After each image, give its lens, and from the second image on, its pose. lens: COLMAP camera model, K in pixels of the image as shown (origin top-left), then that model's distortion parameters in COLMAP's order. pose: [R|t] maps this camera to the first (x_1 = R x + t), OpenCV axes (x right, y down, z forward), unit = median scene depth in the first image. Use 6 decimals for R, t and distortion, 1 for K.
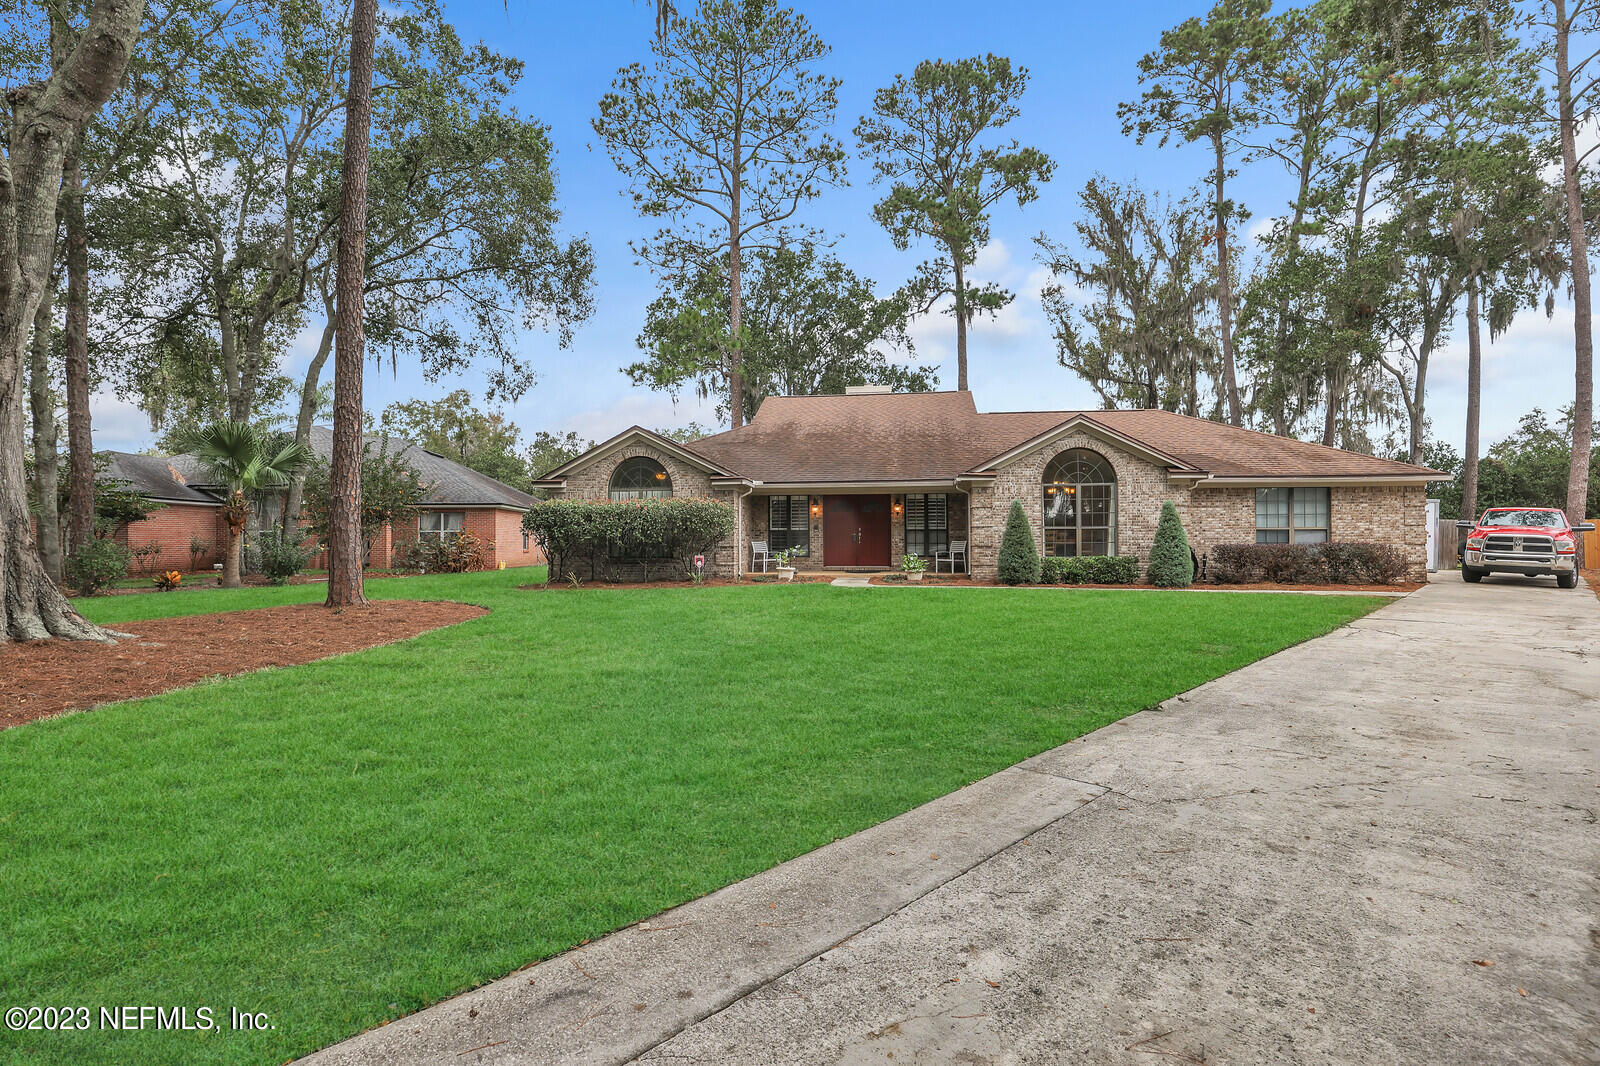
lens RADIAL K [[721.1, 0, 829.9], [0, 721.1, 523.7], [0, 0, 1]] dist [-0.021908, 0.000222]
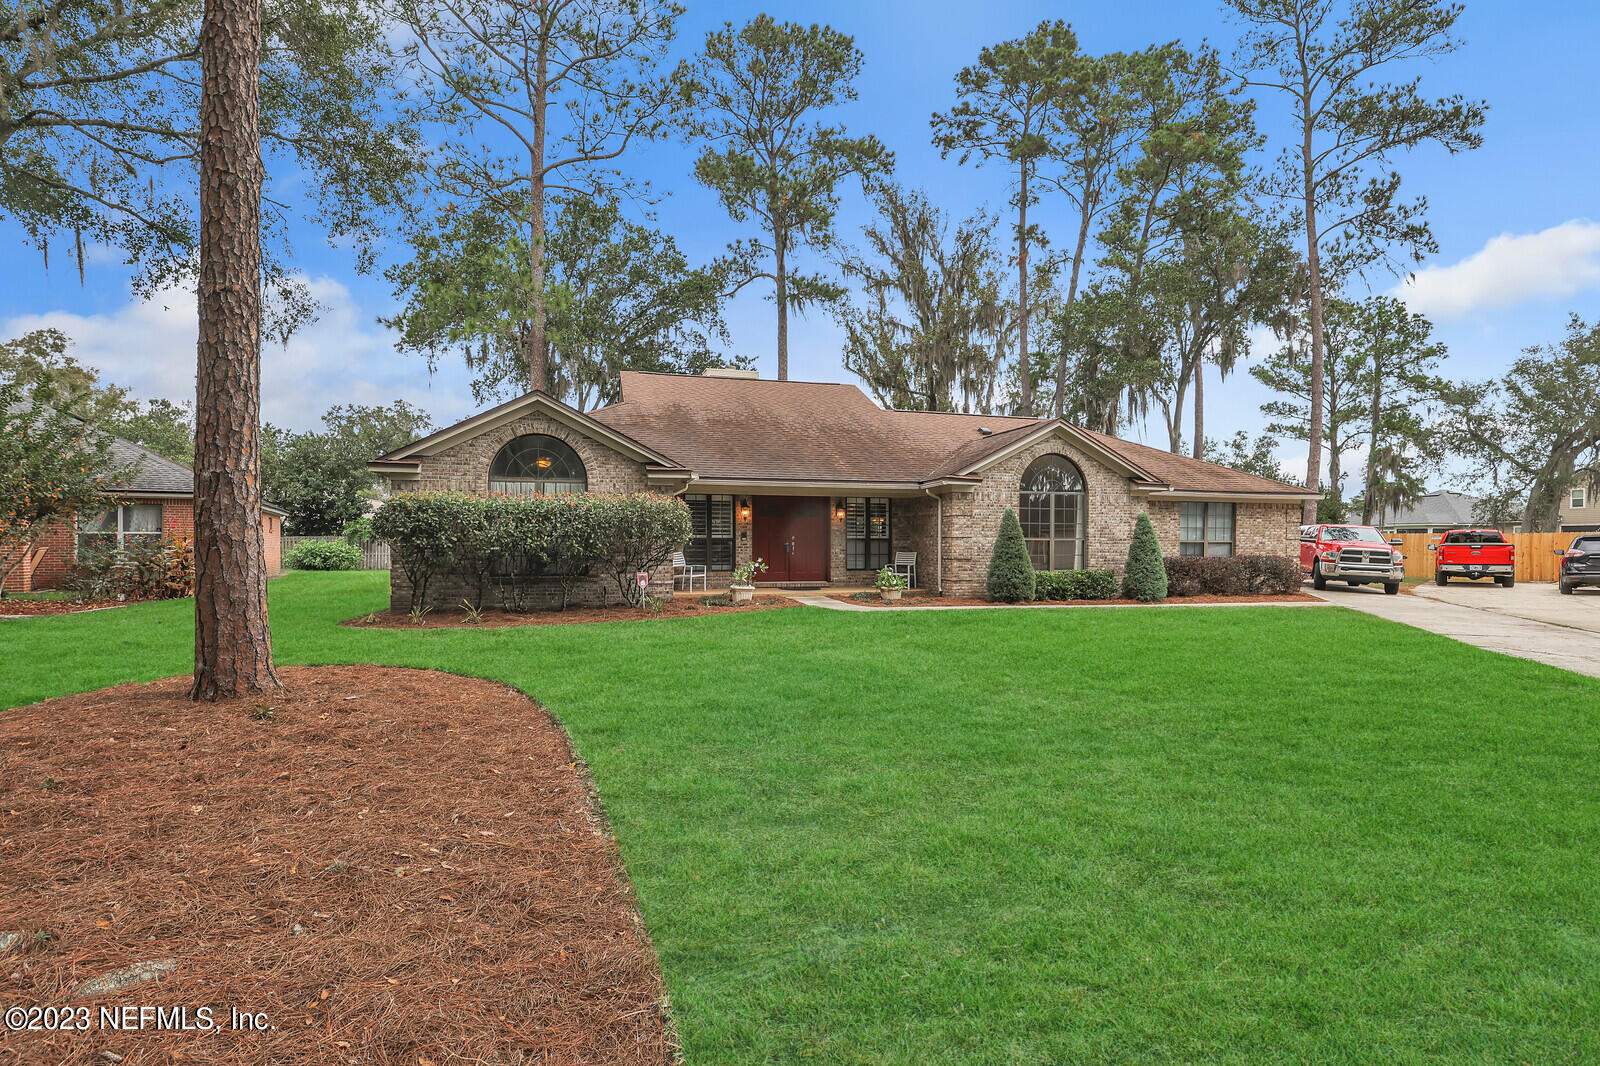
lens RADIAL K [[736.4, 0, 800.0], [0, 736.4, 533.0], [0, 0, 1]] dist [-0.022758, 0.000402]
pose [[0.926966, 0.011214, 0.374978, -0.274228], [-0.014805, 0.999868, 0.006698, -0.003526], [-0.374853, -0.011761, 0.927010, 0.208619]]
